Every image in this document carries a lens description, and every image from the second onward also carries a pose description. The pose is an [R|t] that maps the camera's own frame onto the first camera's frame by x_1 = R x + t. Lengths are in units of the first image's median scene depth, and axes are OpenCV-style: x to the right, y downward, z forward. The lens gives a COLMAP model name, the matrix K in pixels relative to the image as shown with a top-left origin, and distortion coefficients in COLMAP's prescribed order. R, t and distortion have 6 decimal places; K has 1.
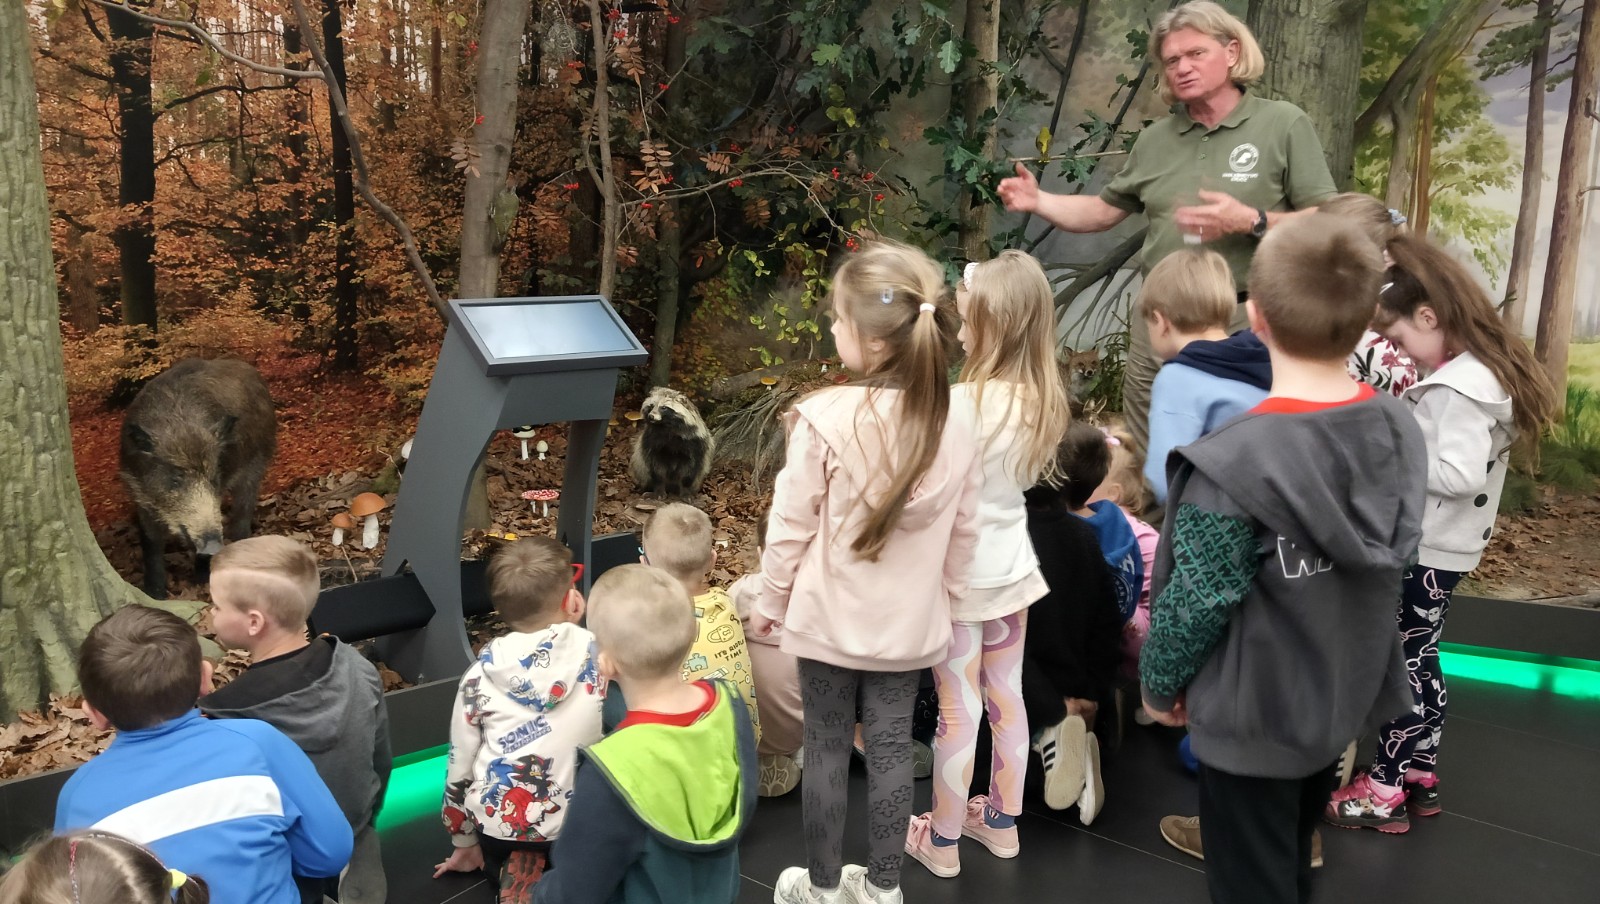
lens RADIAL K [[1223.0, 0, 800.0], [0, 1223.0, 452.0], [0, 0, 1]] dist [-0.083543, 0.058092]
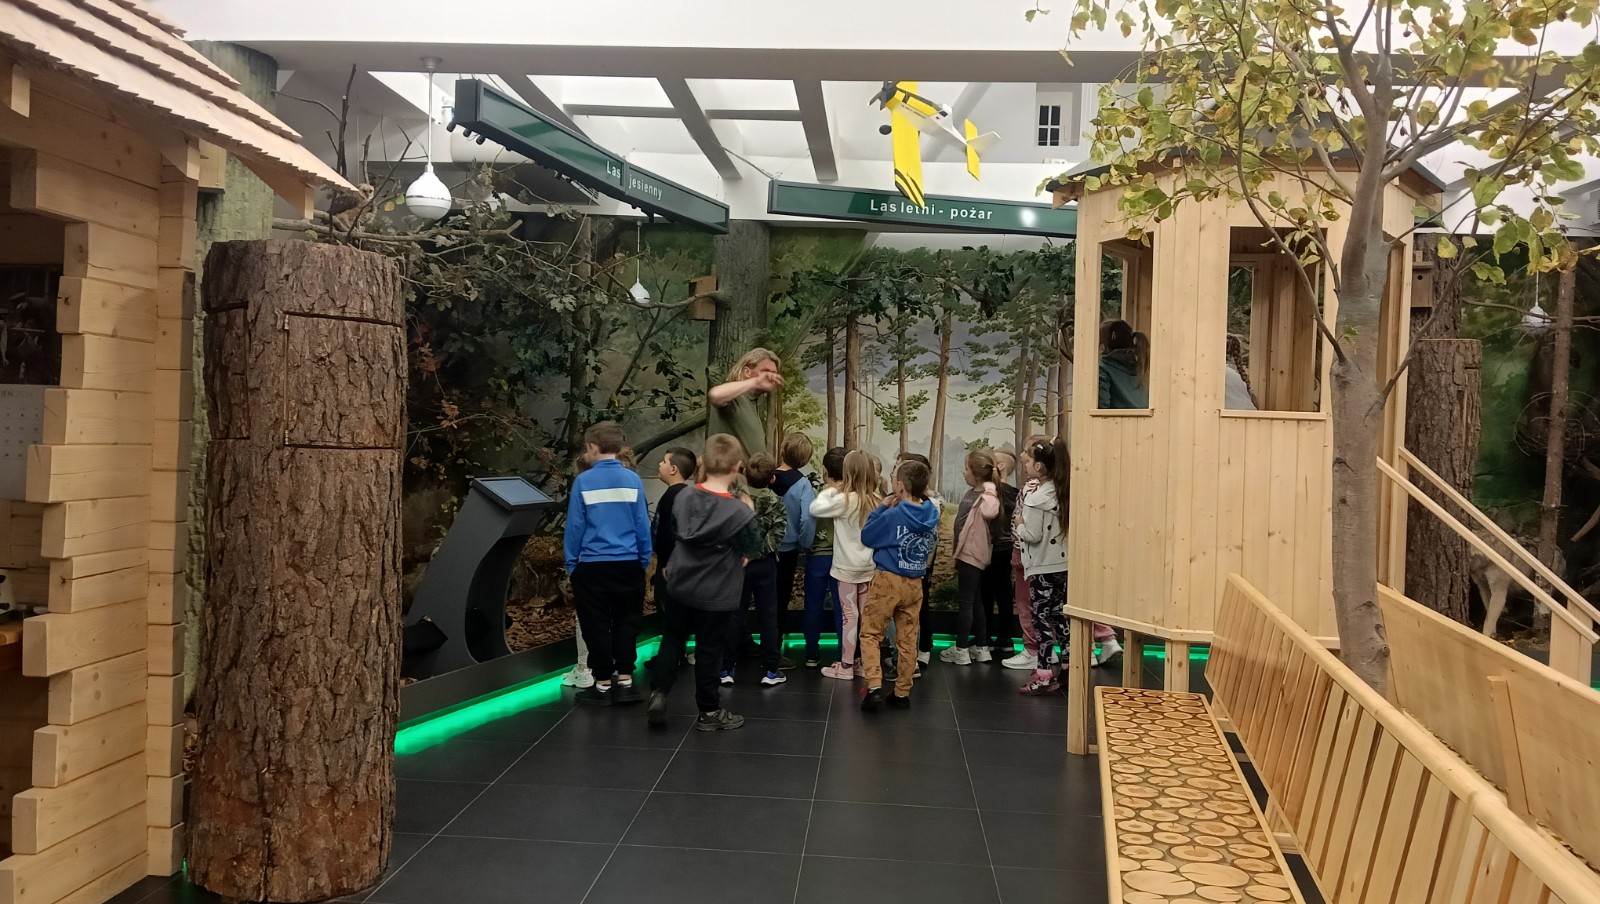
lens RADIAL K [[1270.3, 0, 800.0], [0, 1270.3, 452.0], [0, 0, 1]] dist [0.078185, -0.155449]
pose [[0.827219, -0.006549, 0.561841, -0.573361], [0.117561, 0.979818, -0.161668, 0.143180], [-0.549443, 0.199785, 0.811294, -0.615305]]
